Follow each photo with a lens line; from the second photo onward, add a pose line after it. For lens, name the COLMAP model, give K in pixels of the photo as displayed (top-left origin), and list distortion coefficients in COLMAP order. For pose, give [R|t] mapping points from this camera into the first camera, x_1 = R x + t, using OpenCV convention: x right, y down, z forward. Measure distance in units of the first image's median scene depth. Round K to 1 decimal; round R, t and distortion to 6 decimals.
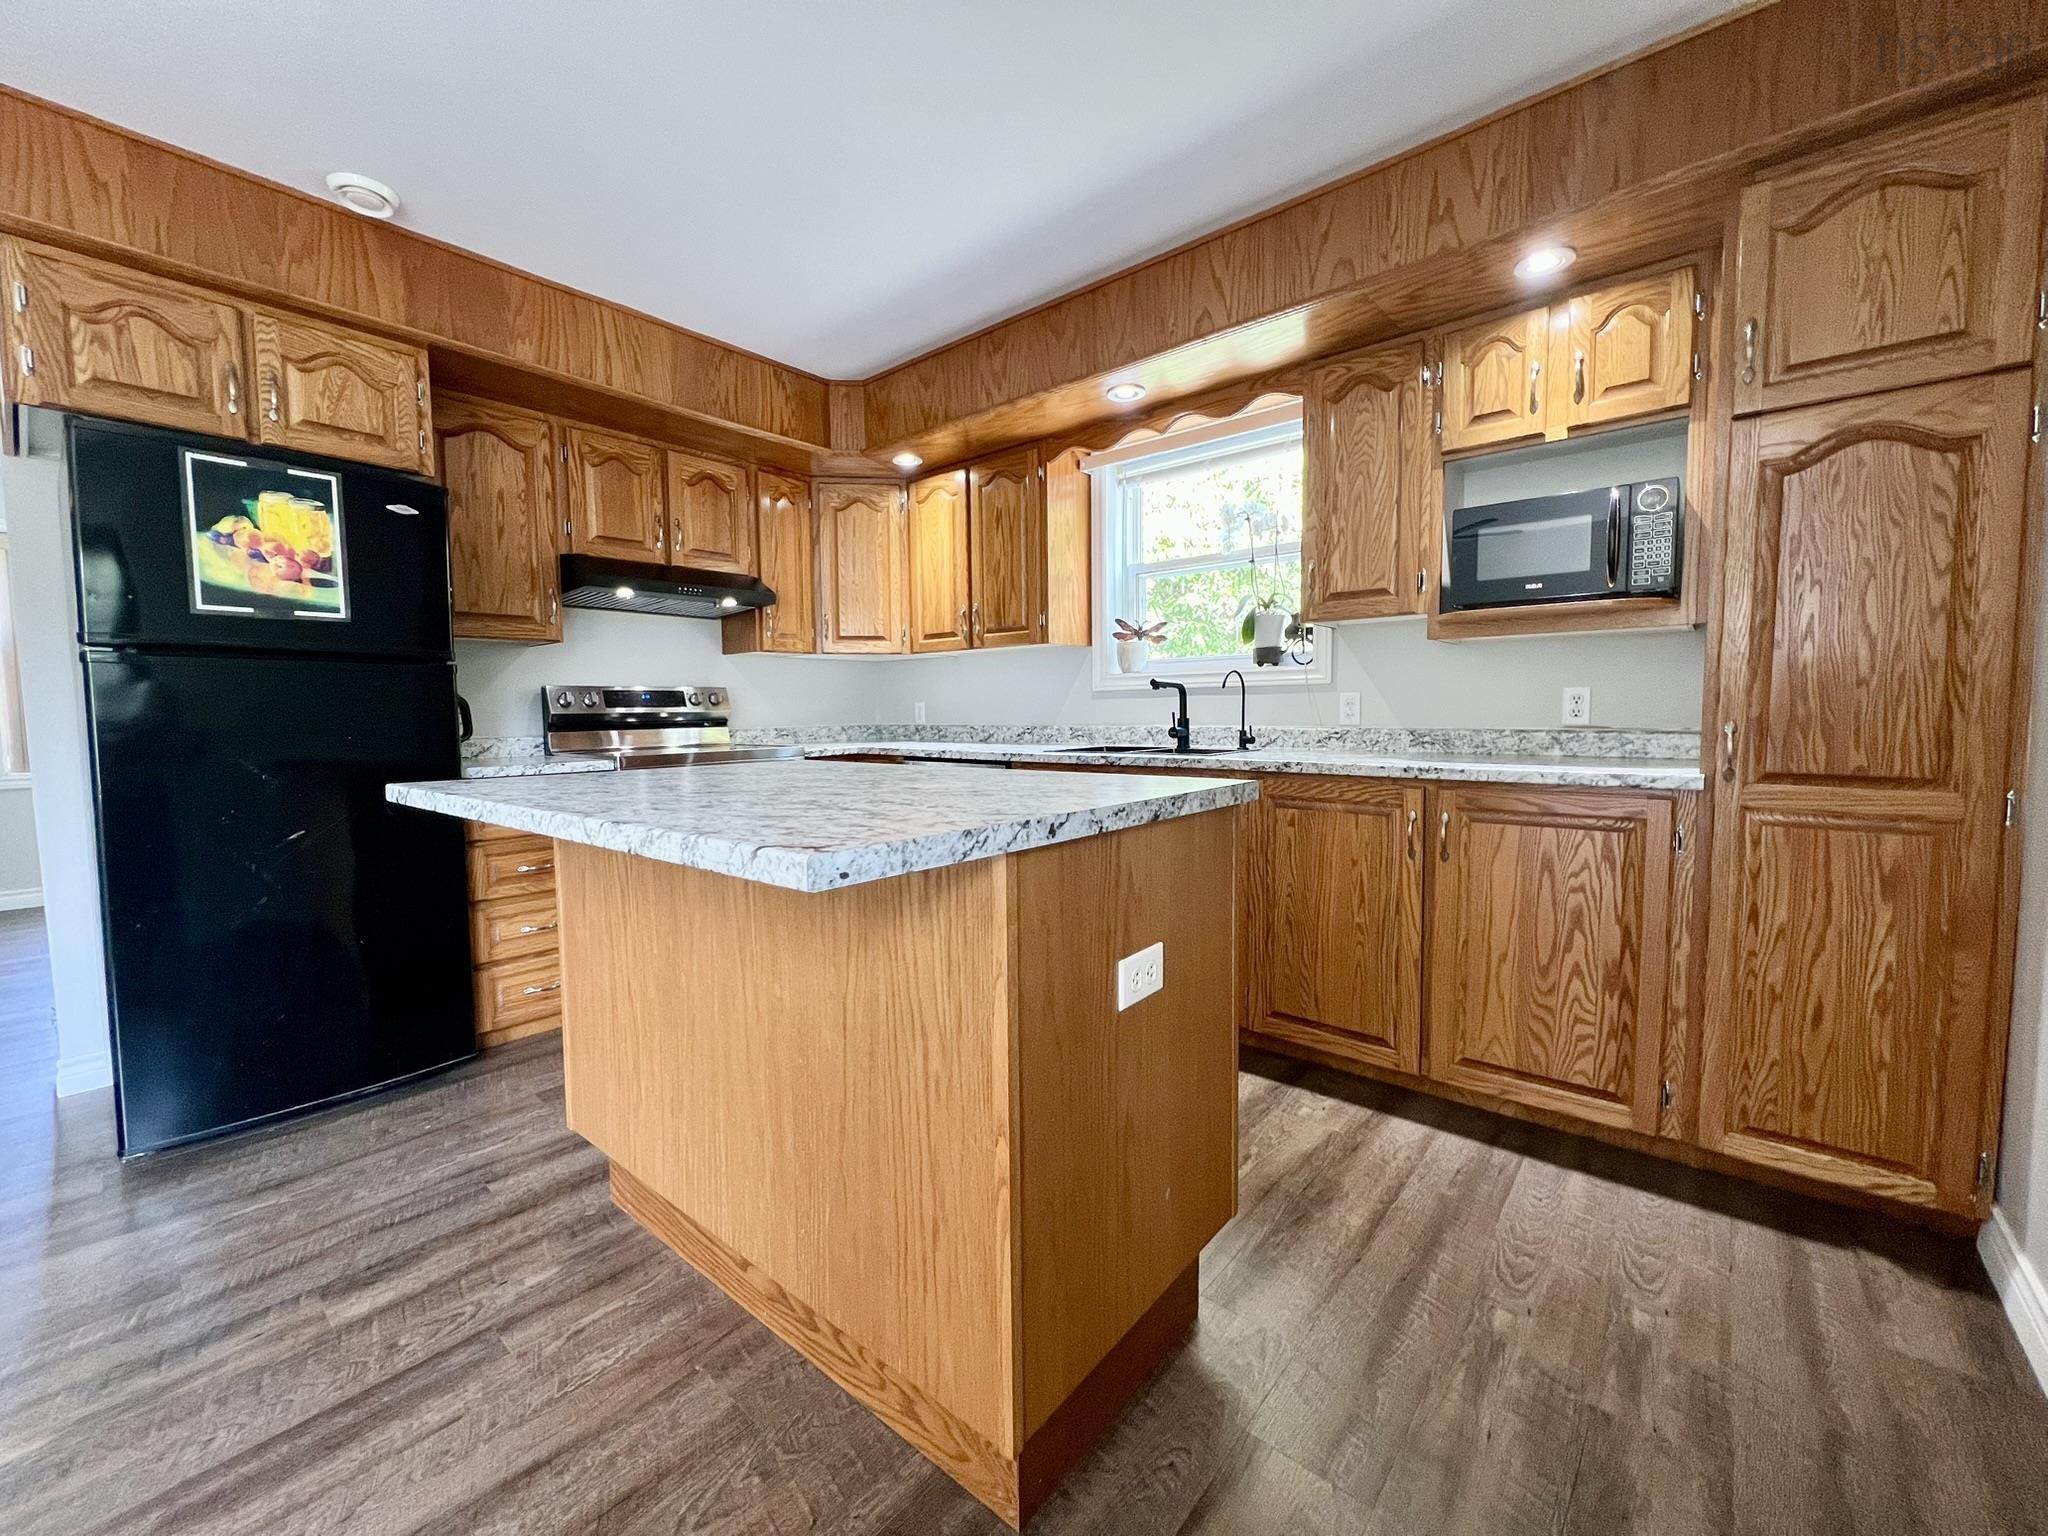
lens RADIAL K [[822.3, 0, 1021.9], [0, 822.3, 764.2], [0, 0, 1]] dist [0.000480, -0.000205]
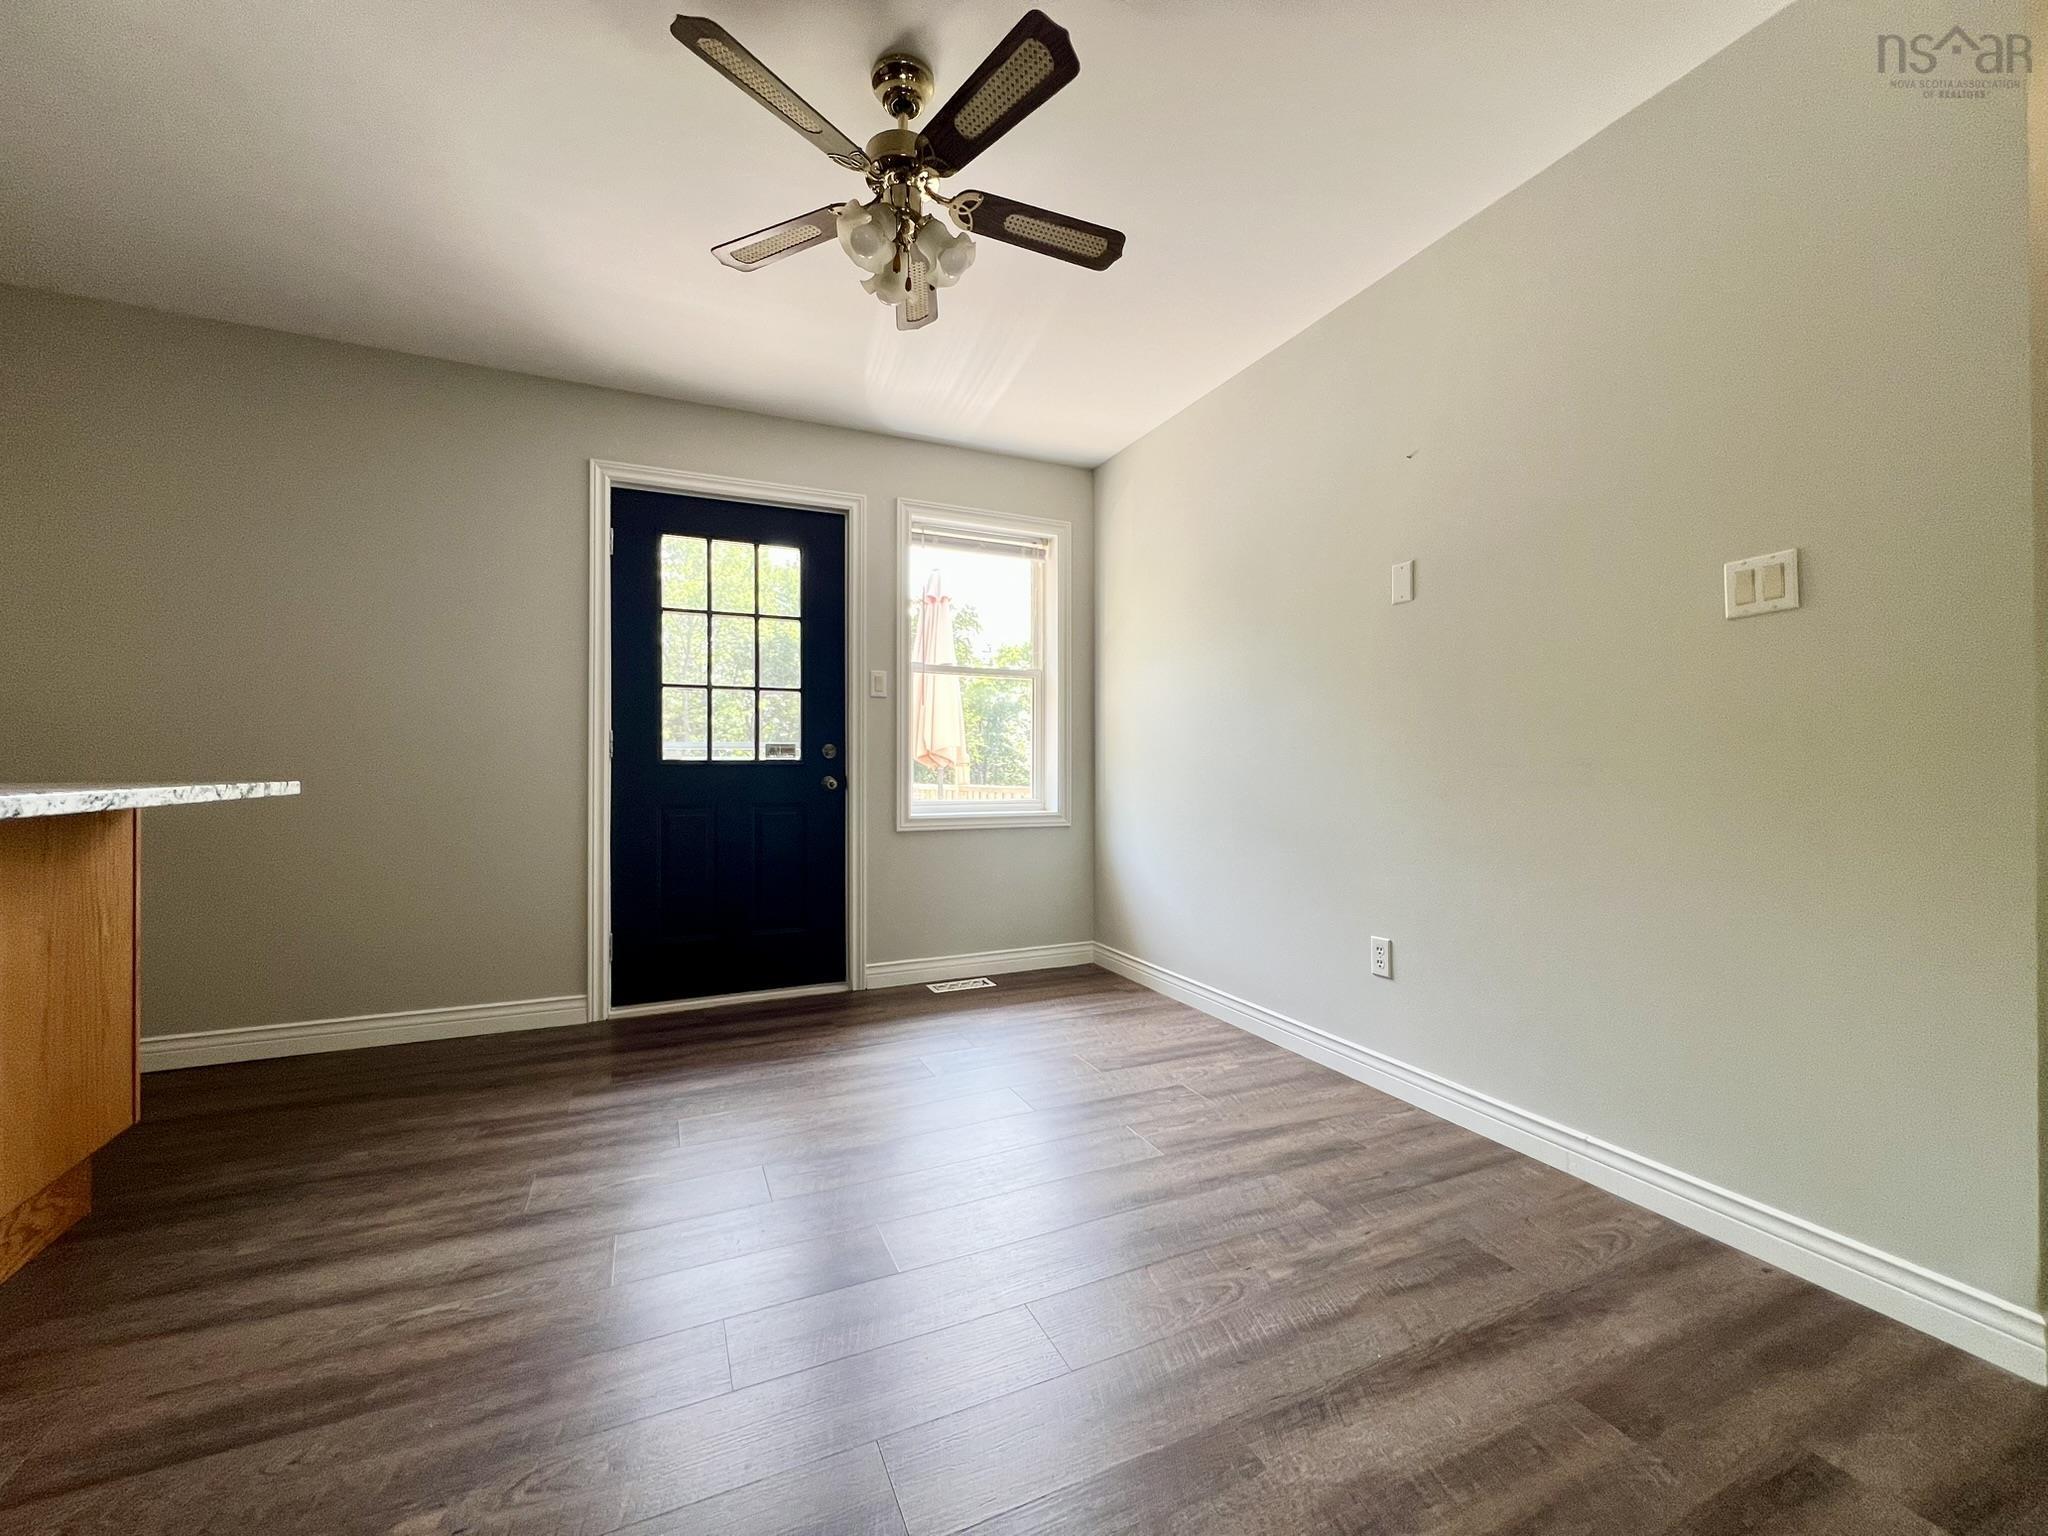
lens RADIAL K [[822.3, 0, 1021.9], [0, 822.3, 764.2], [0, 0, 1]] dist [0.000480, -0.000205]
pose [[-0.905169, 0.010937, 0.424910, -1.076162], [0.036074, 0.998039, 0.051158, -0.000354], [-0.423518, 0.061635, -0.903789, 0.724053]]
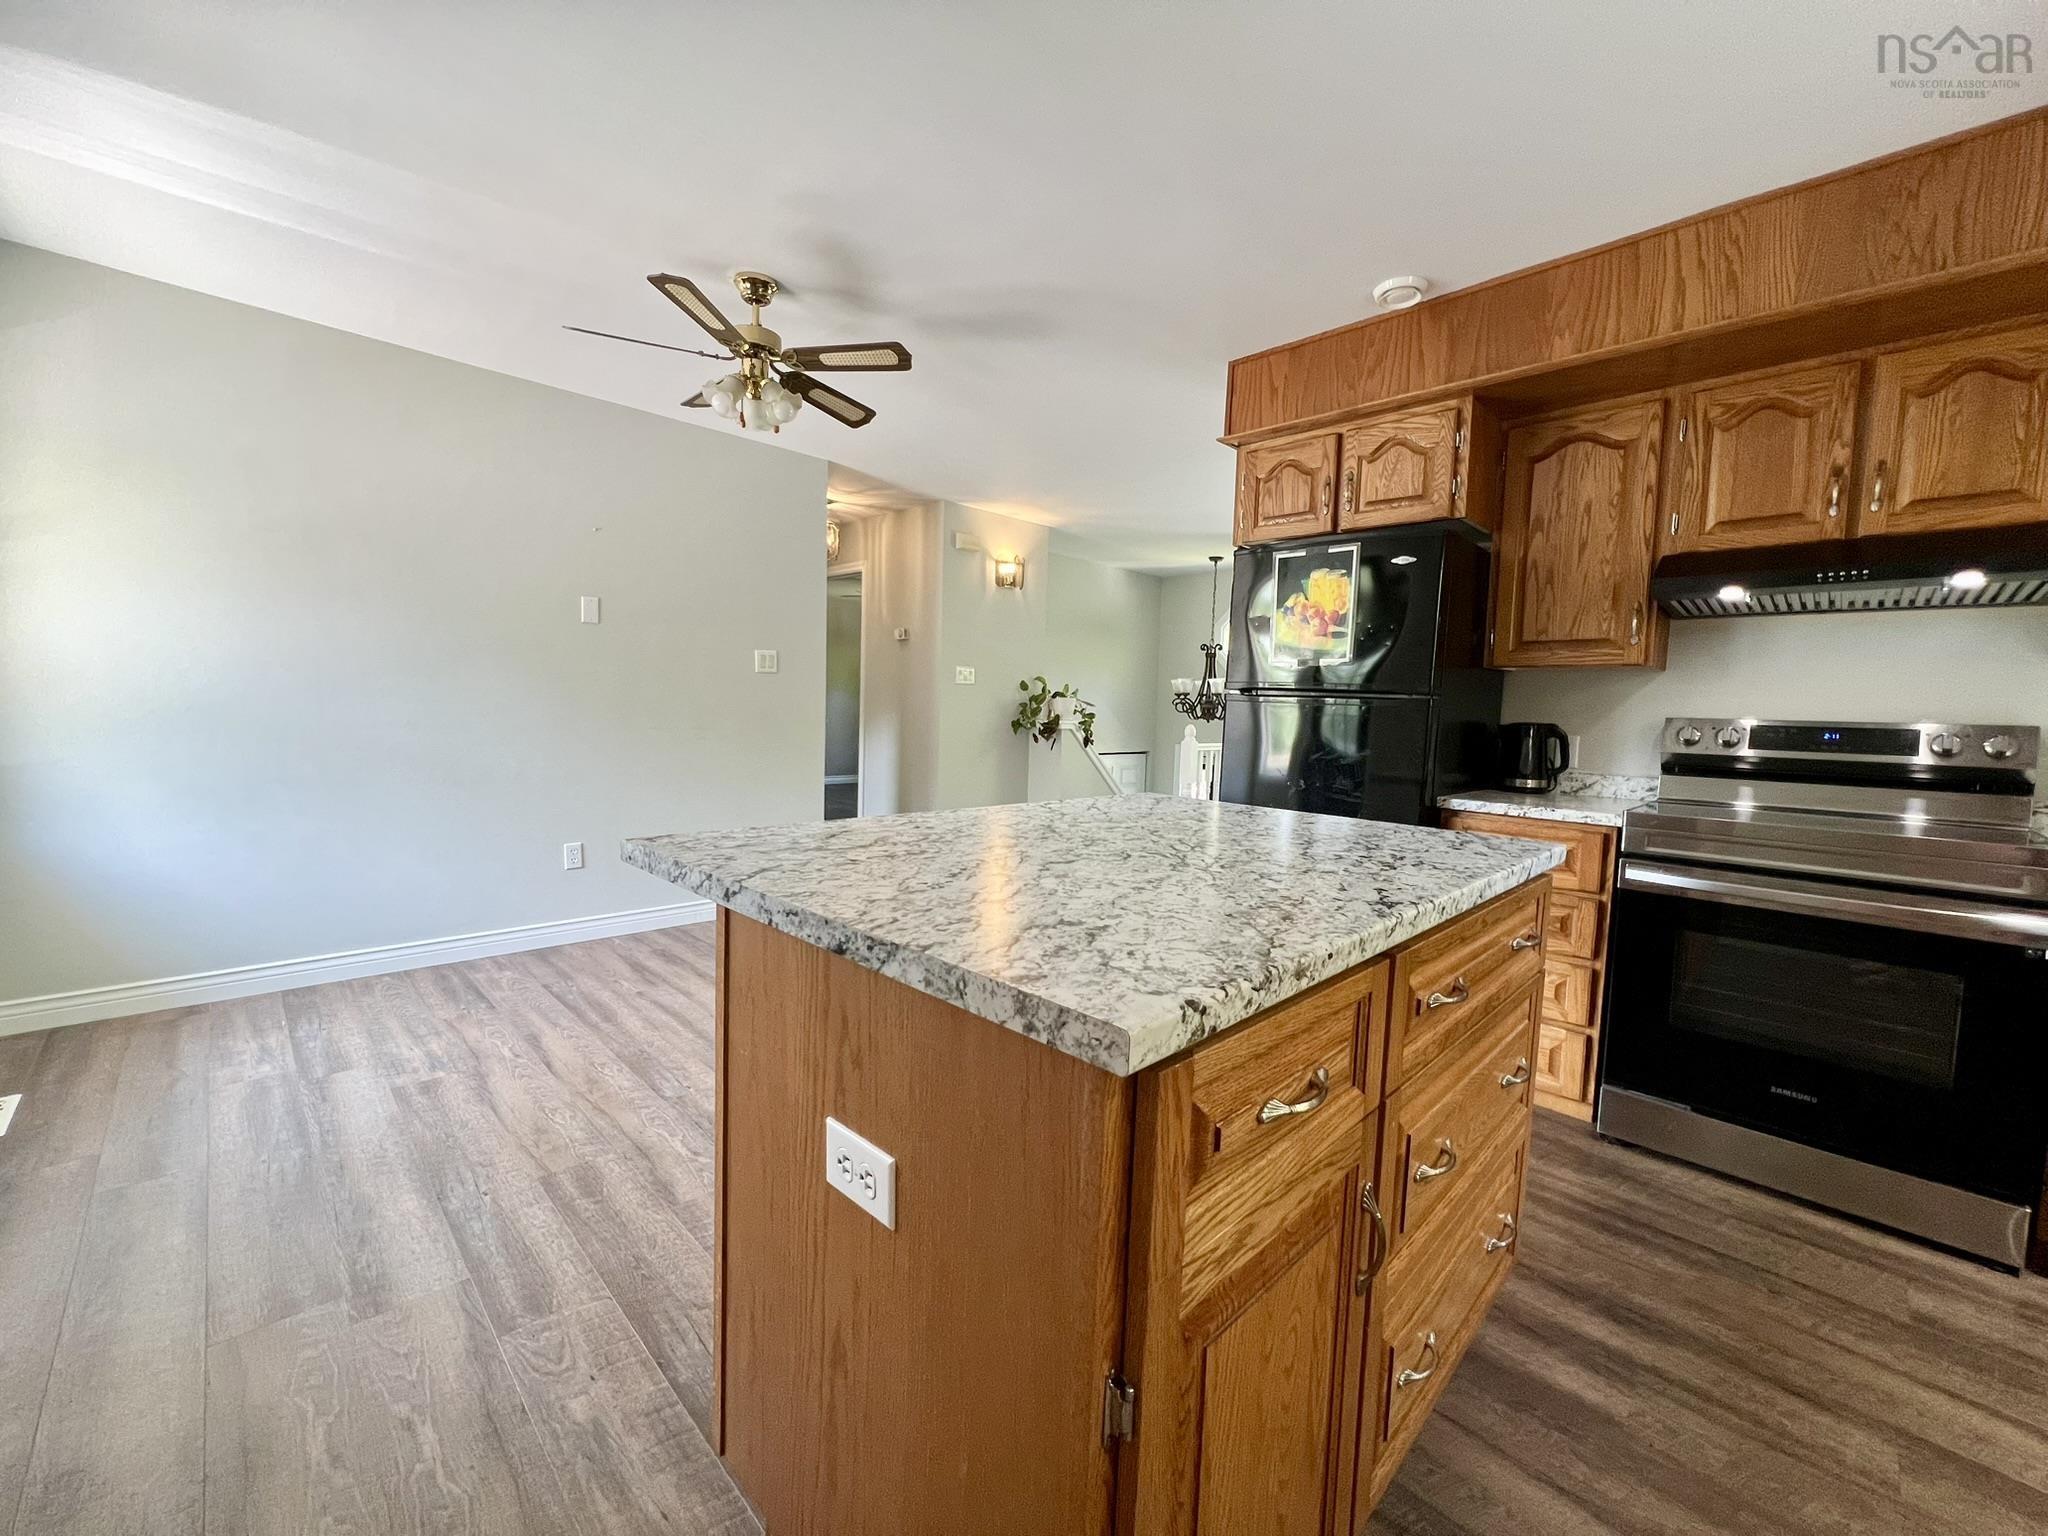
lens RADIAL K [[822.3, 0, 1021.9], [0, 822.3, 764.2], [0, 0, 1]] dist [0.000480, -0.000205]
pose [[-0.086307, 0.079675, -0.993077, 0.389185], [-0.095825, 0.991512, 0.087878, -0.078268], [0.991649, 0.102746, -0.077940, 0.562586]]
